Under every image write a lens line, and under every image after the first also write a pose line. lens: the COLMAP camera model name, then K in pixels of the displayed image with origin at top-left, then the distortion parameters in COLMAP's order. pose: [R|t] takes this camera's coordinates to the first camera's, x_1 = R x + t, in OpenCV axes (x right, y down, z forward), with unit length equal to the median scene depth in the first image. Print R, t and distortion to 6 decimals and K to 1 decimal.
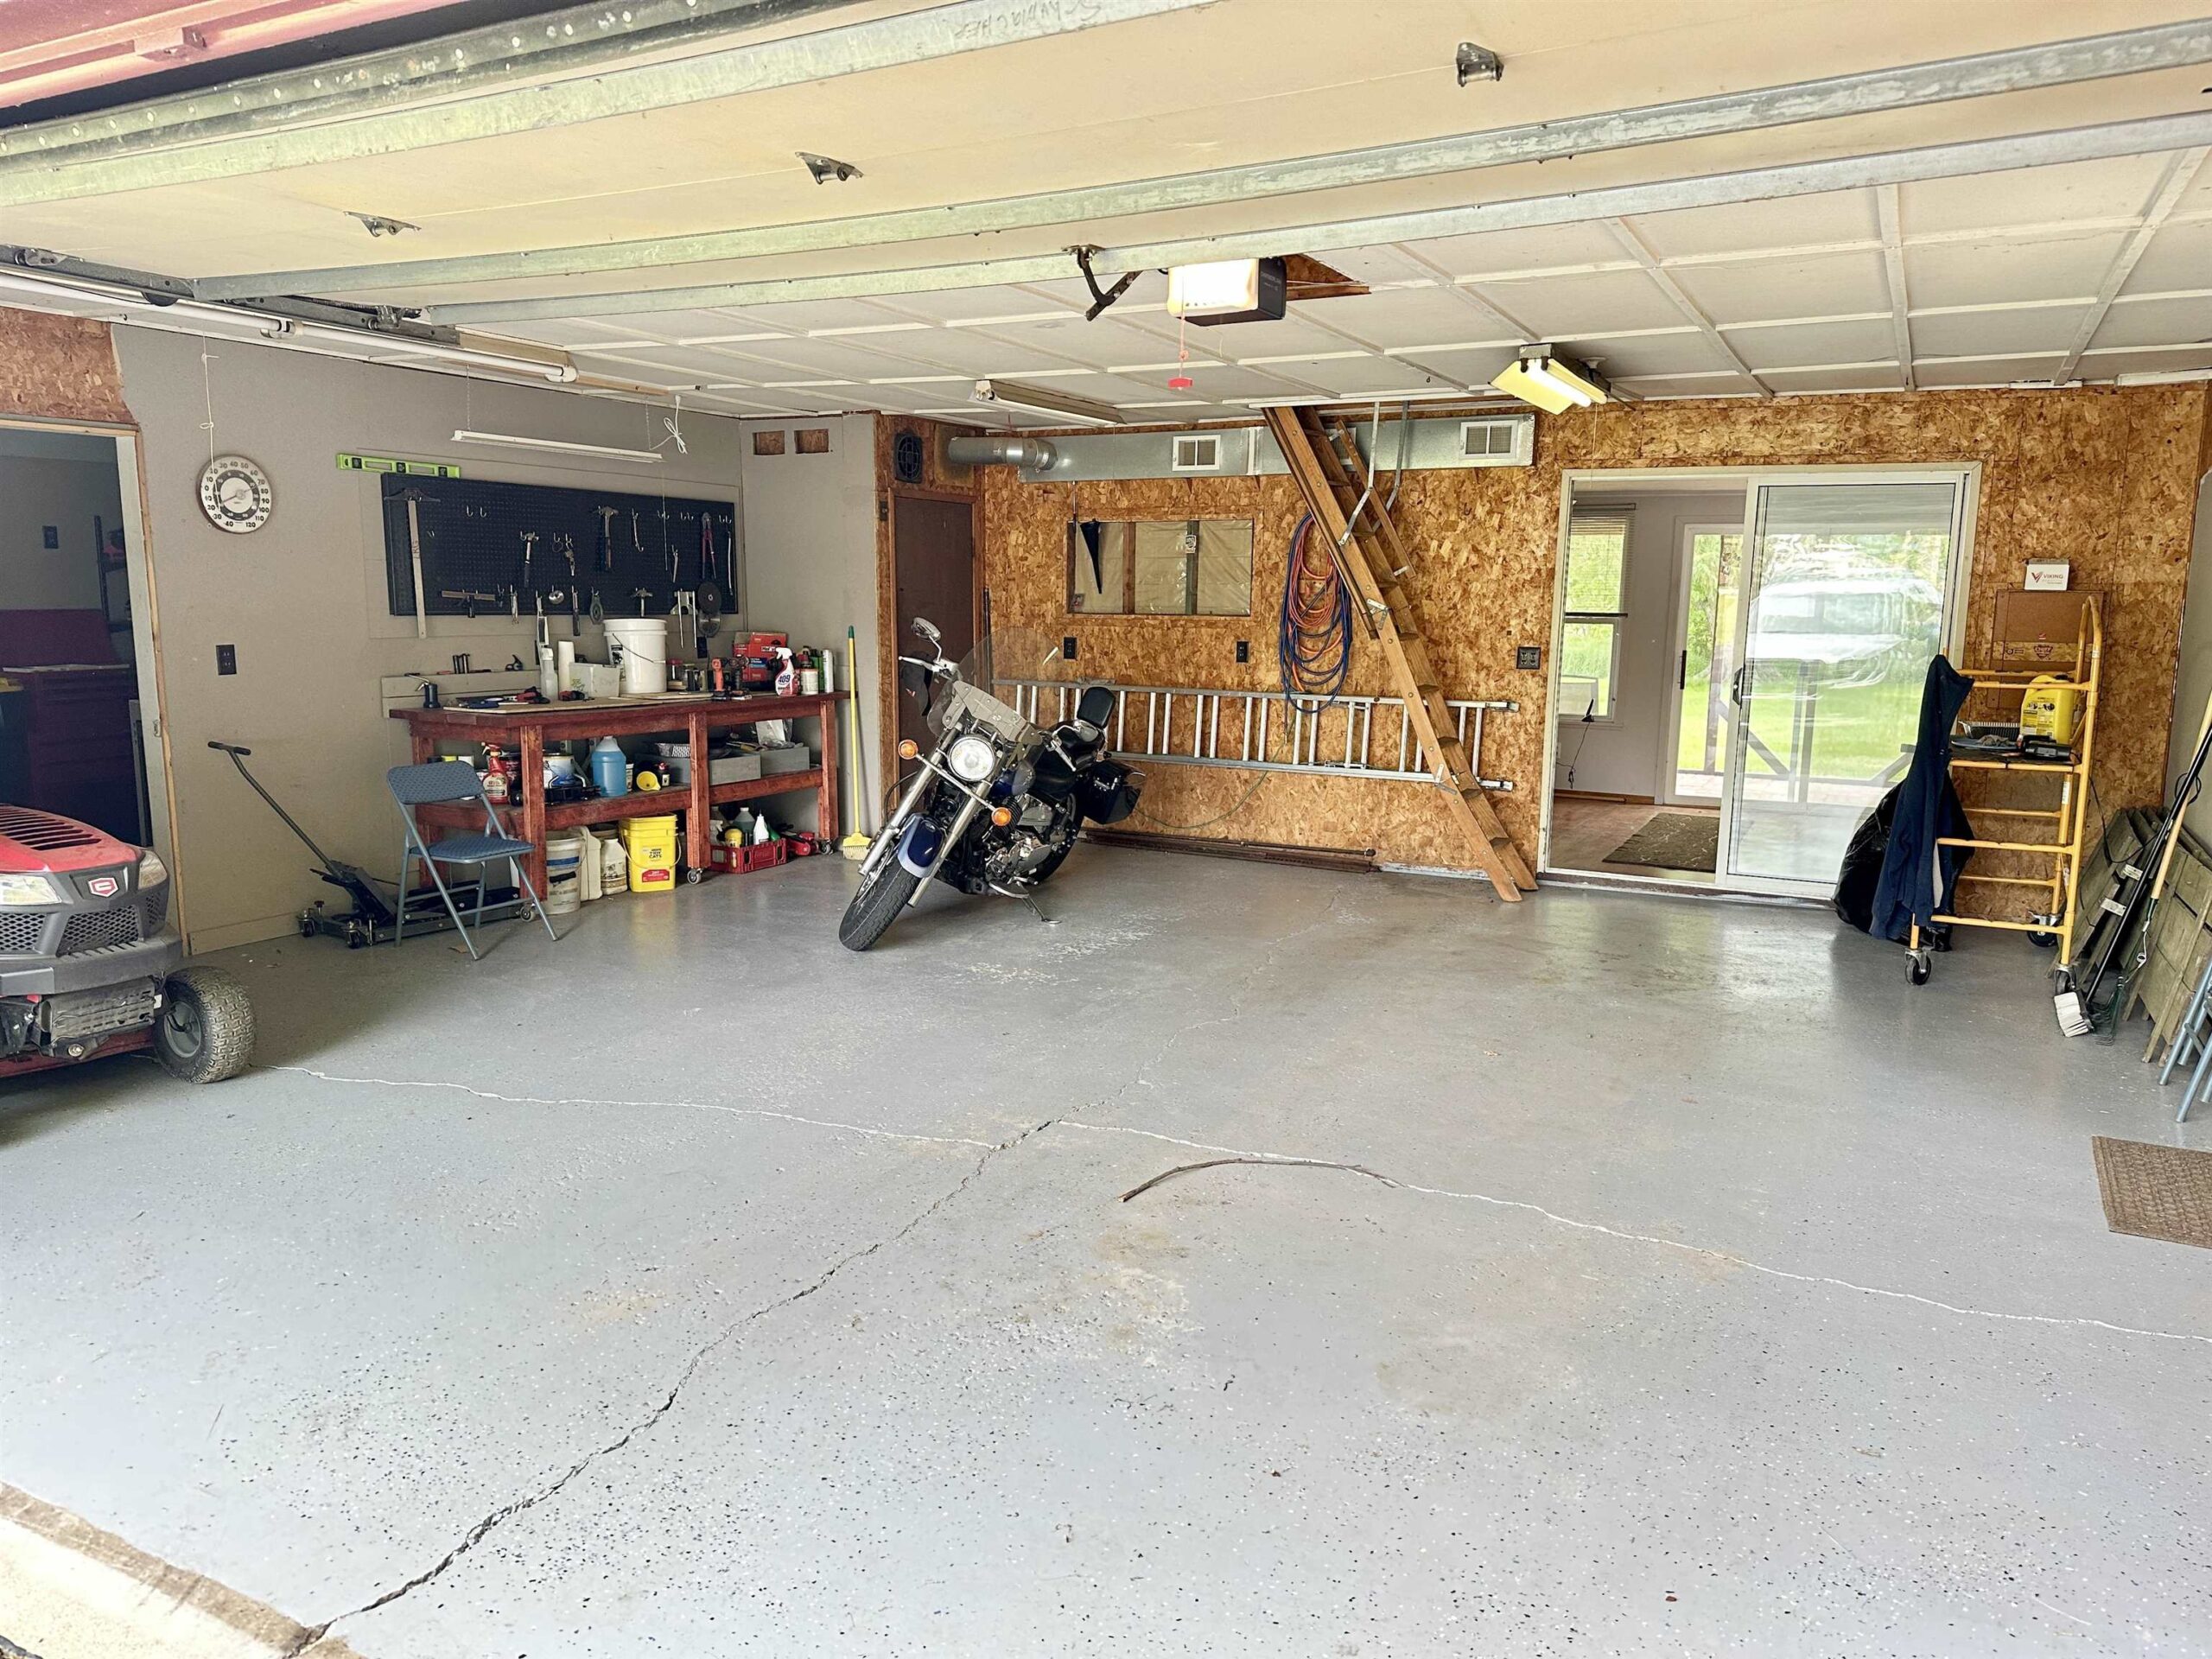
lens RADIAL K [[1539.5, 0, 1117.7], [0, 1539.5, 845.4], [0, 0, 1]] dist [0.065106, -0.086444]
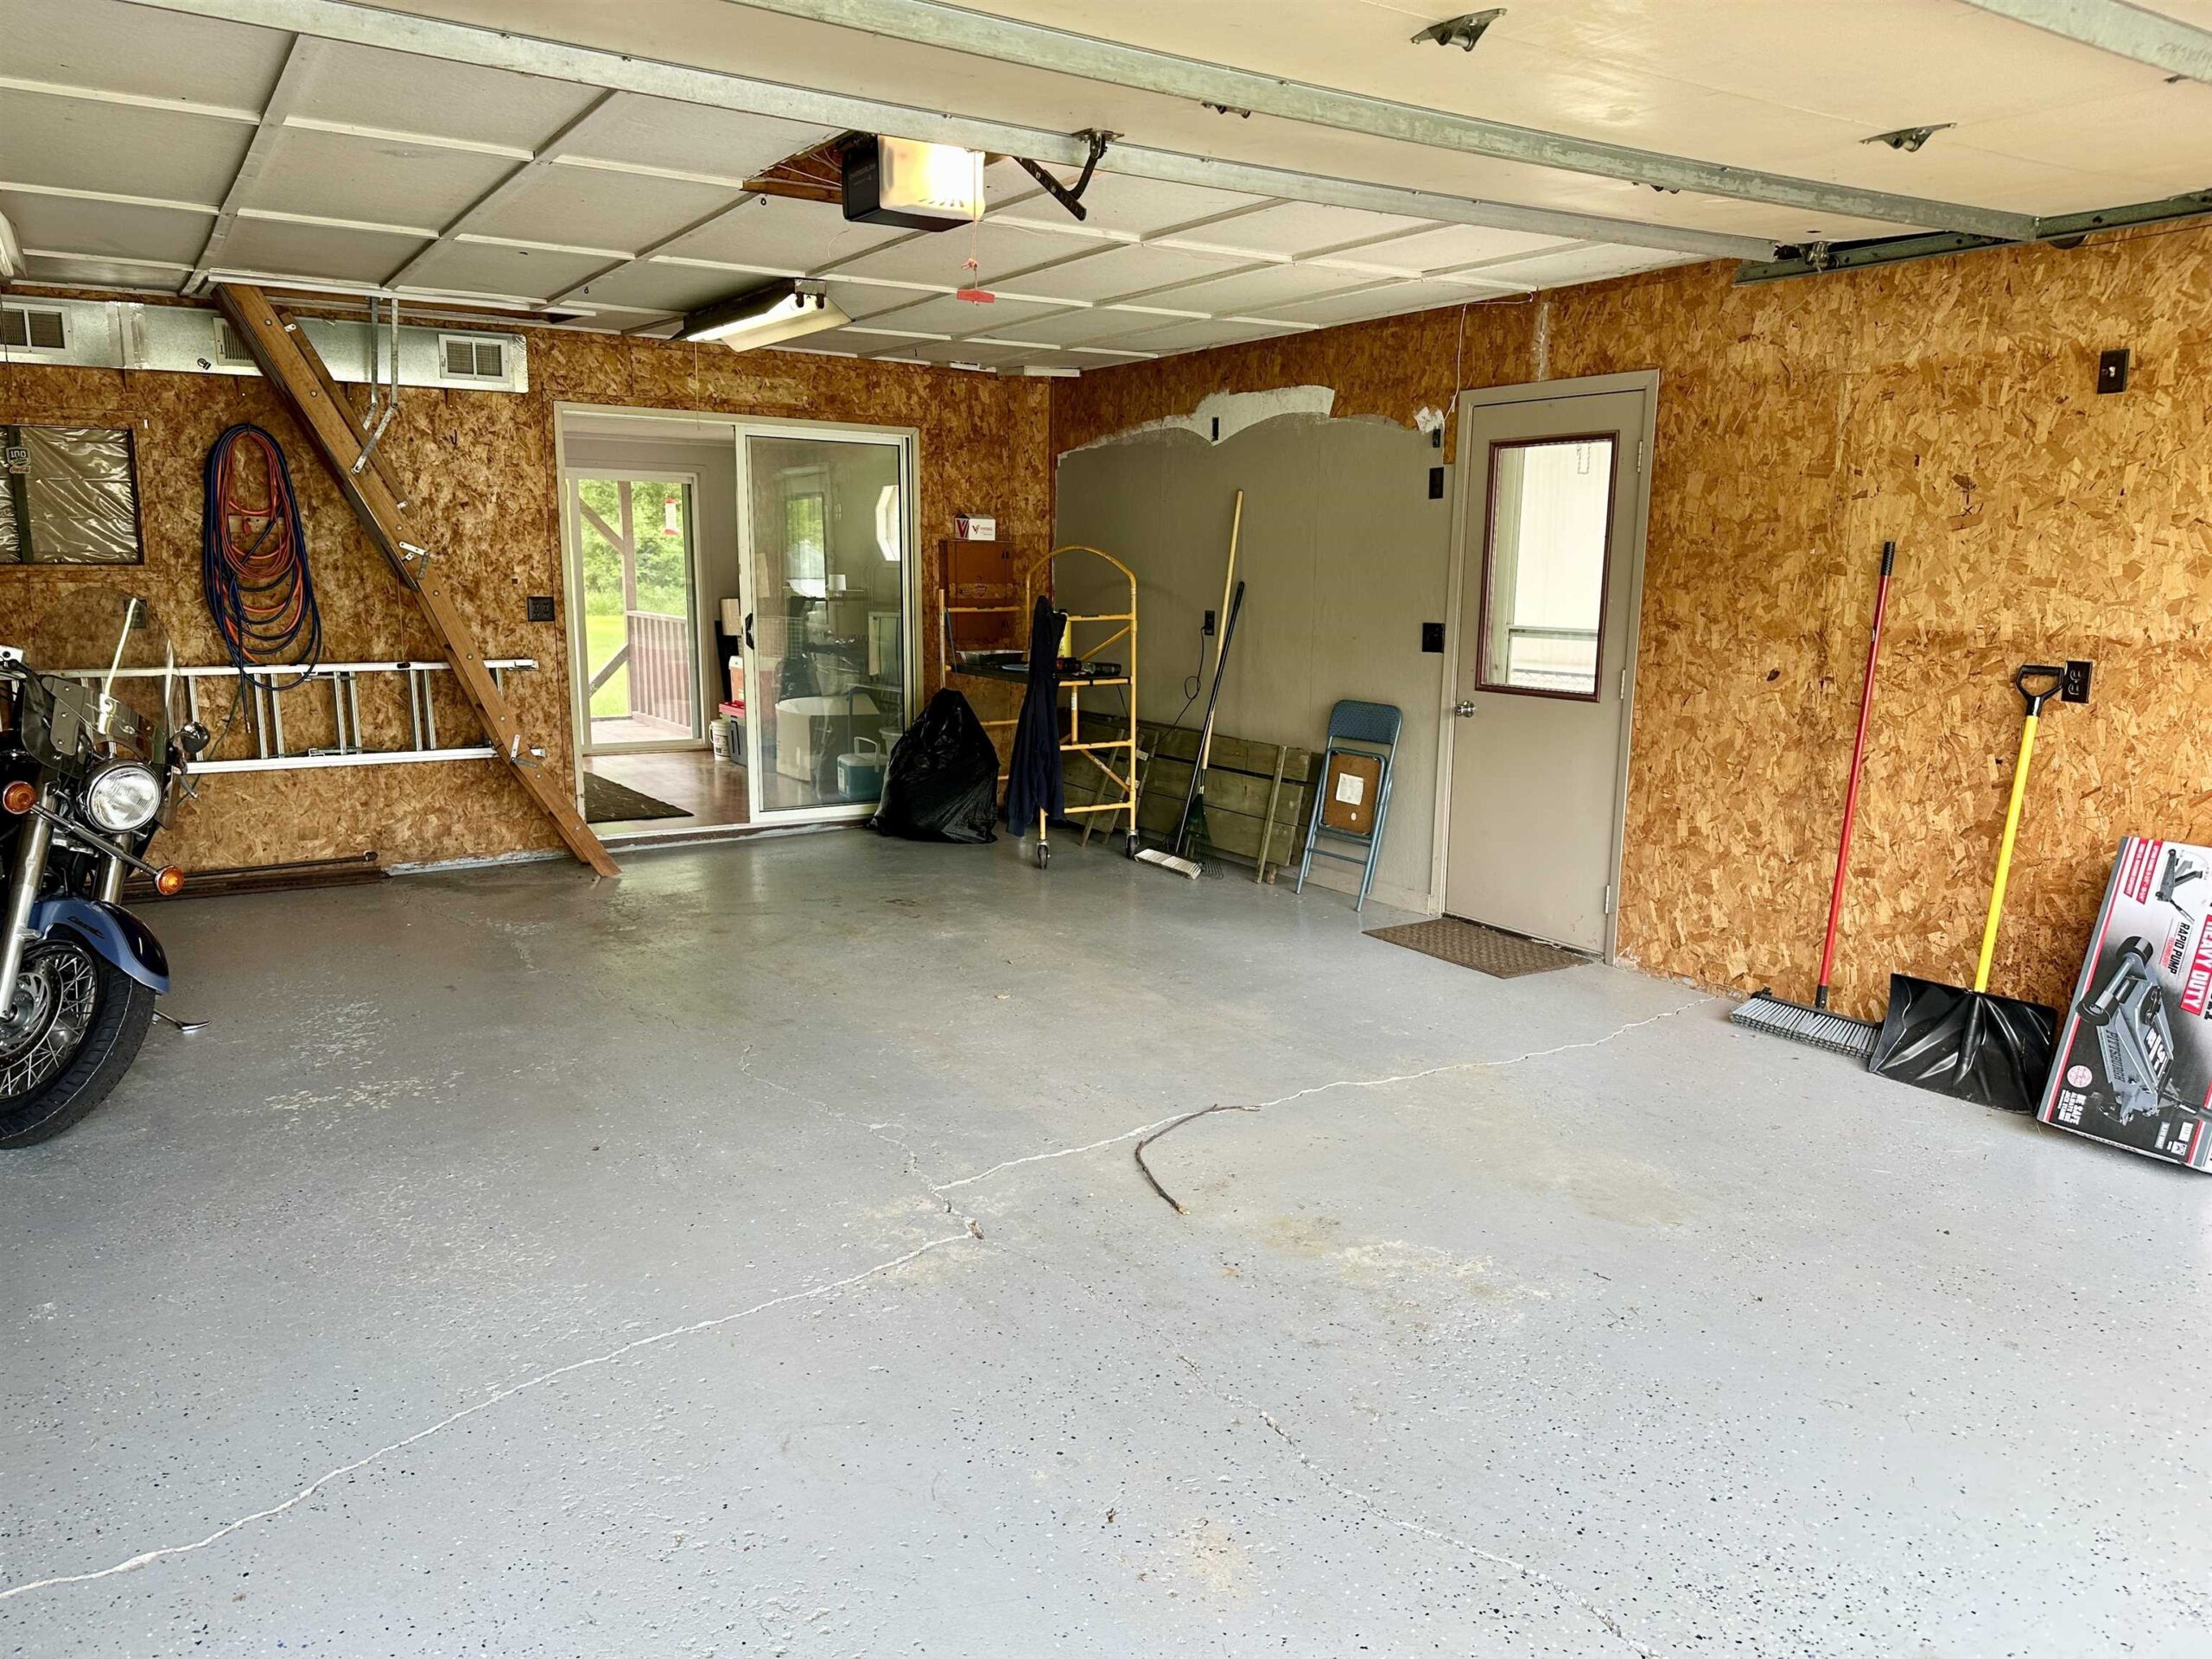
lens RADIAL K [[1539.5, 0, 1112.7], [0, 1539.5, 827.0], [0, 0, 1]] dist [0.065106, -0.086444]
pose [[0.483581, -0.158010, 0.860920, -0.378431], [0.134895, 0.985274, 0.105063, -0.047528], [-0.864843, 0.065328, 0.497774, 0.280164]]
